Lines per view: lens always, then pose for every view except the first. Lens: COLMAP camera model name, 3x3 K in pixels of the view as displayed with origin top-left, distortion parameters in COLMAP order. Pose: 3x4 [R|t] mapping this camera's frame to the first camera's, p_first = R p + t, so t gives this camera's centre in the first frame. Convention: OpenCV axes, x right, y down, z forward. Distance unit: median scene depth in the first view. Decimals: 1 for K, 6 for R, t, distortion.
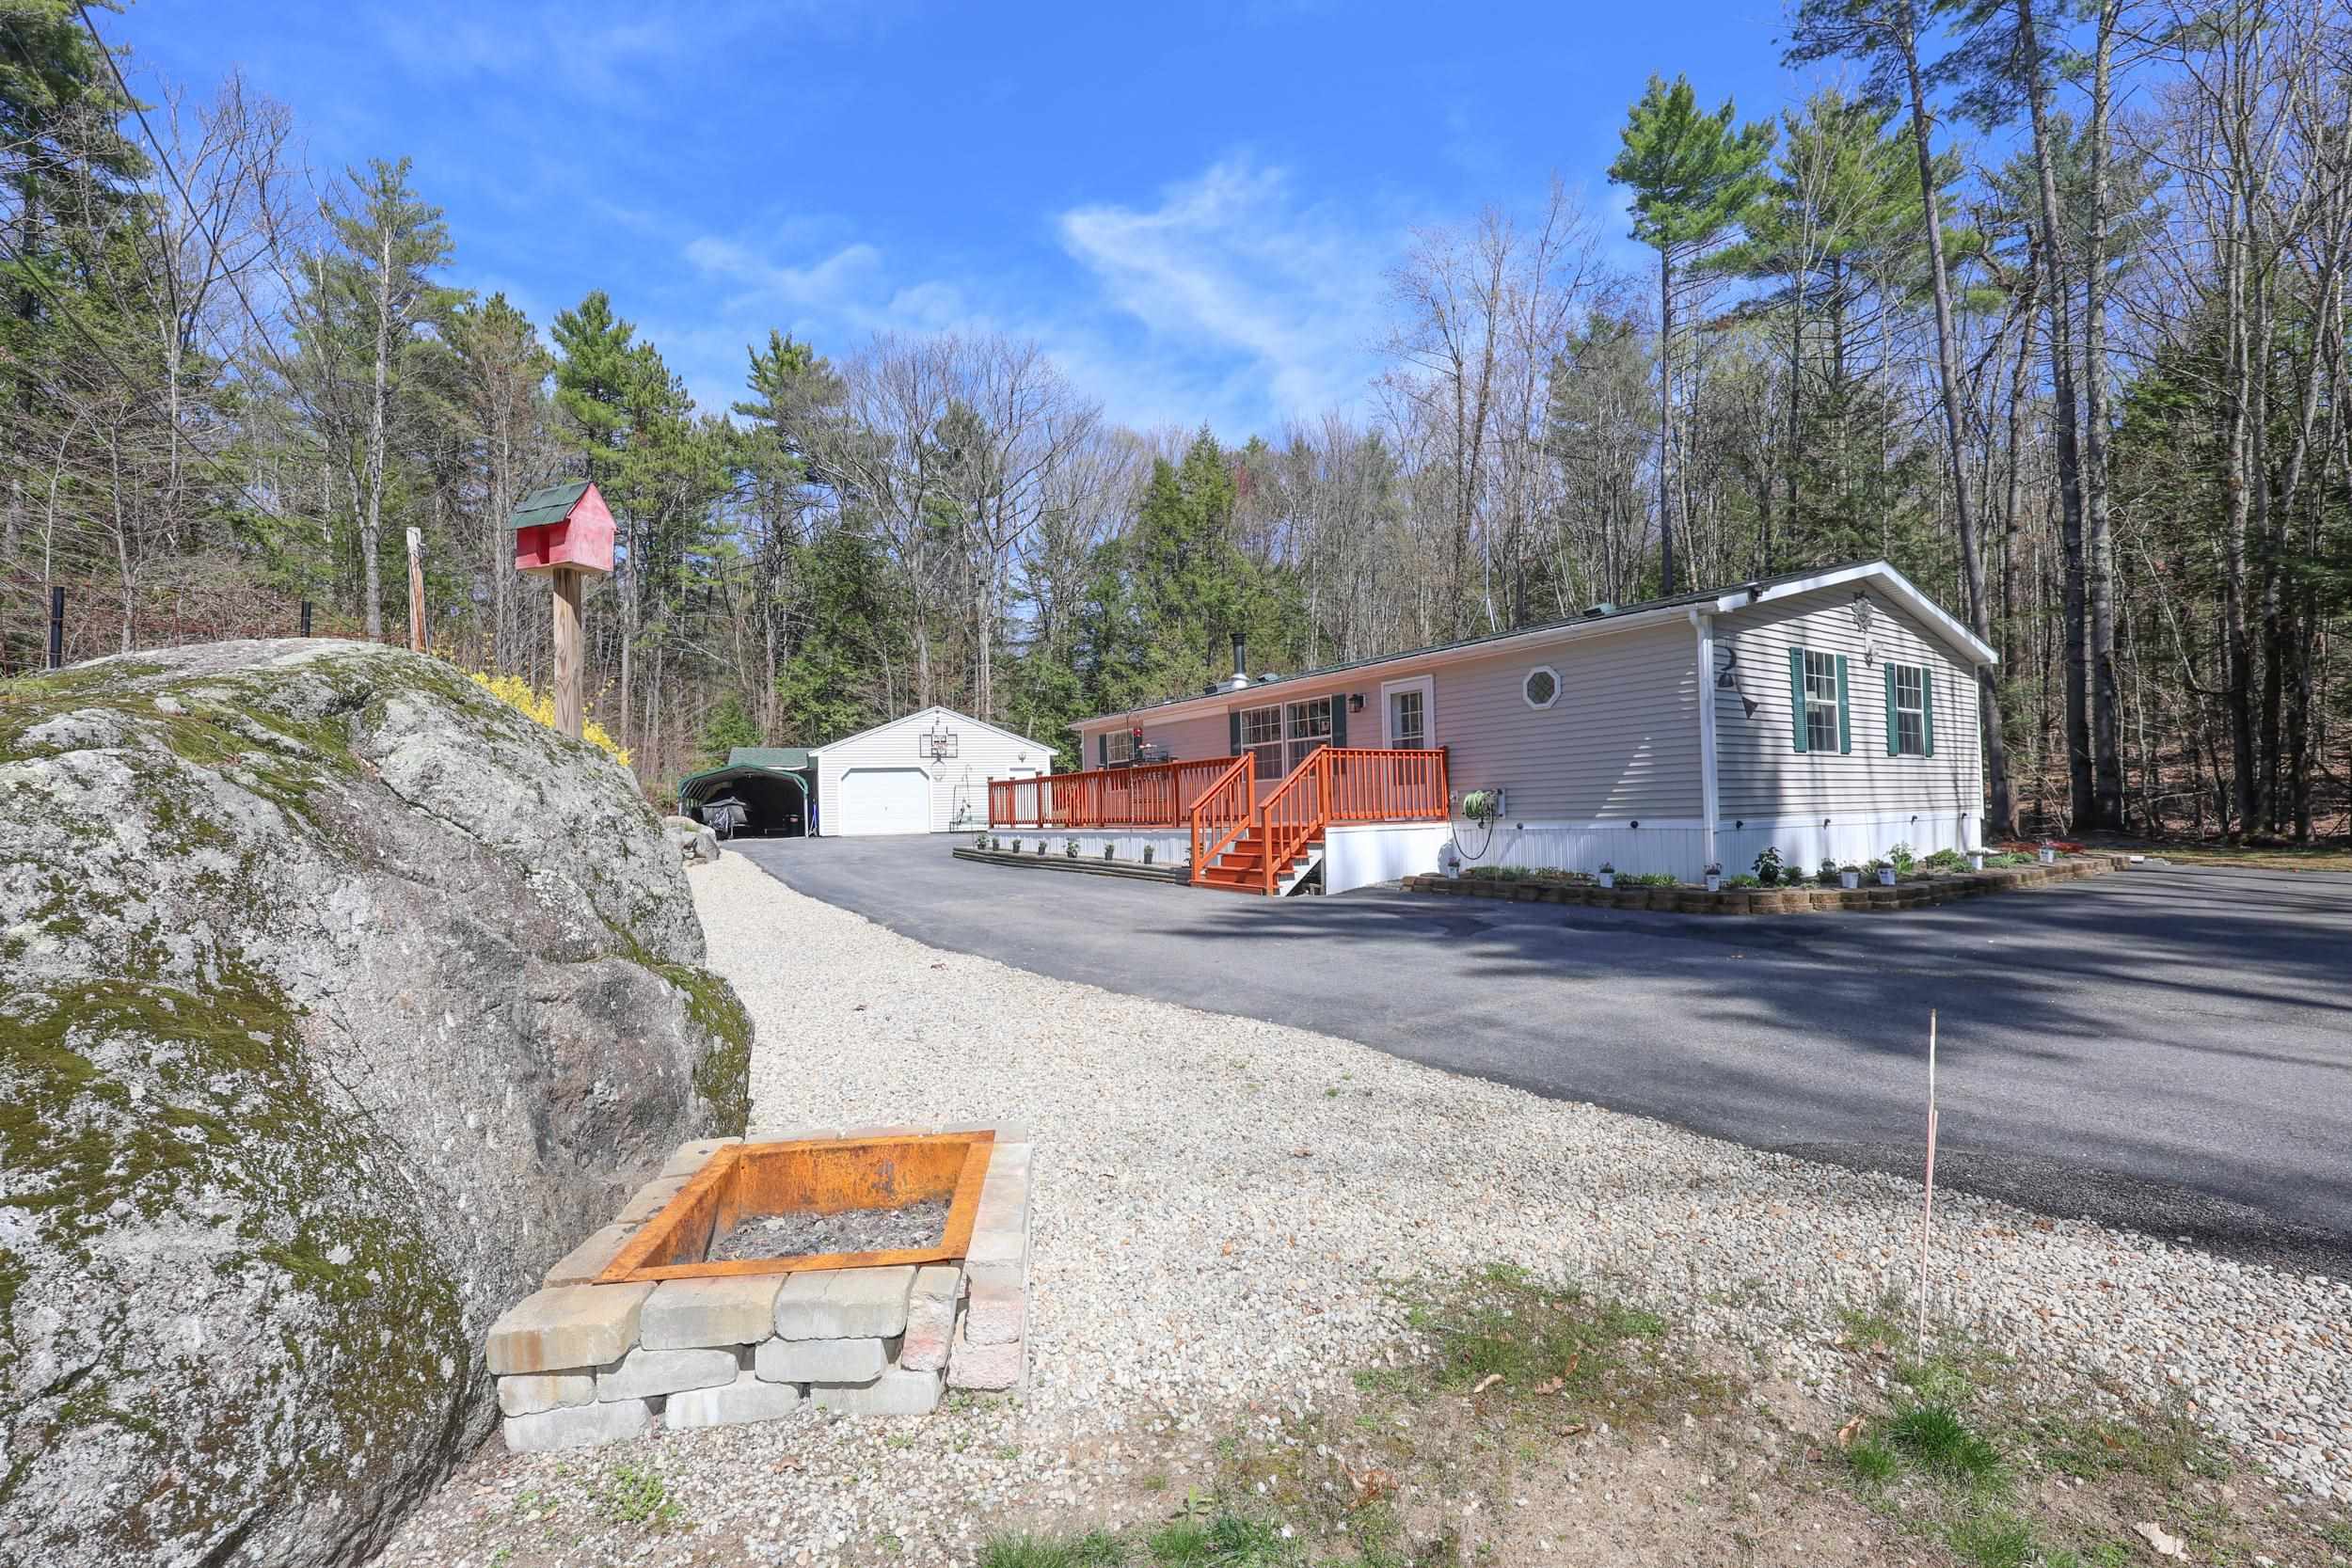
lens RADIAL K [[967.9, 0, 1176.0], [0, 967.9, 784.0], [0, 0, 1]] dist [-0.000172, 0.000181]
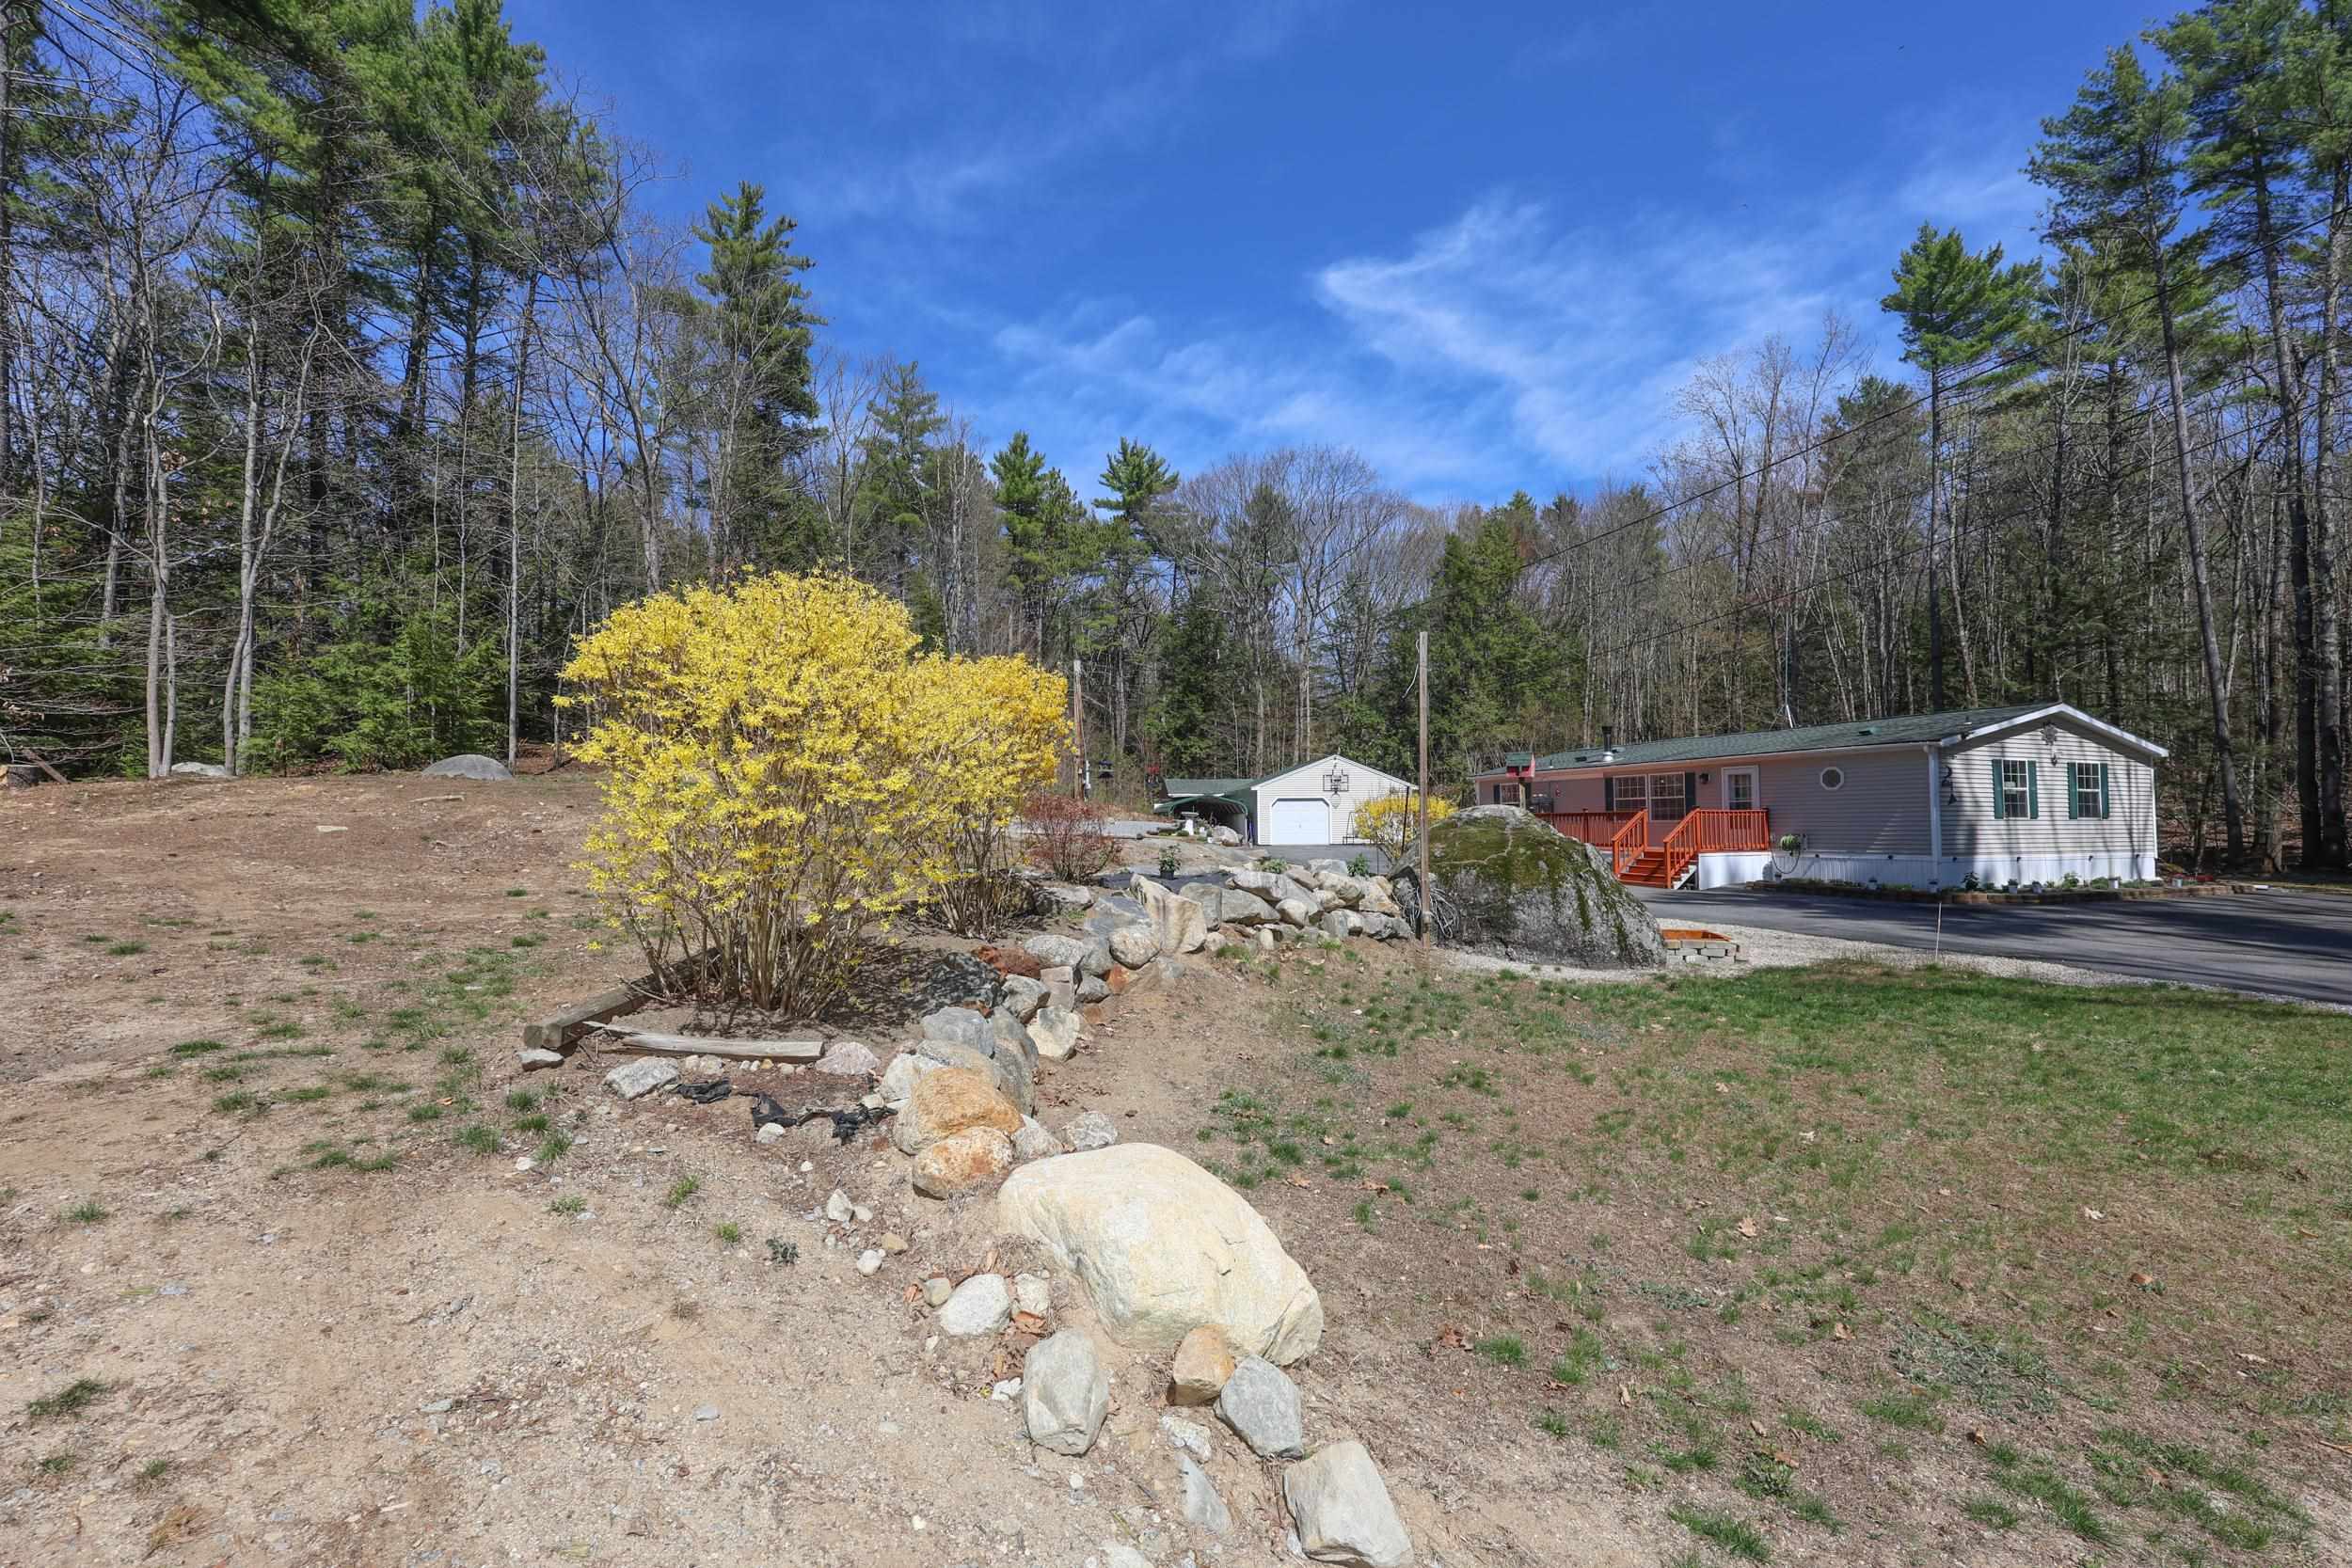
lens RADIAL K [[953.8, 0, 1156.8], [0, 953.8, 779.9], [0, 0, 1]] dist [0.000148, 0.000479]
pose [[0.973596, 0.009680, -0.228071, -0.239606], [-0.012398, 0.999868, -0.010488, -0.034753], [0.227939, 0.013039, 0.973588, -0.551196]]
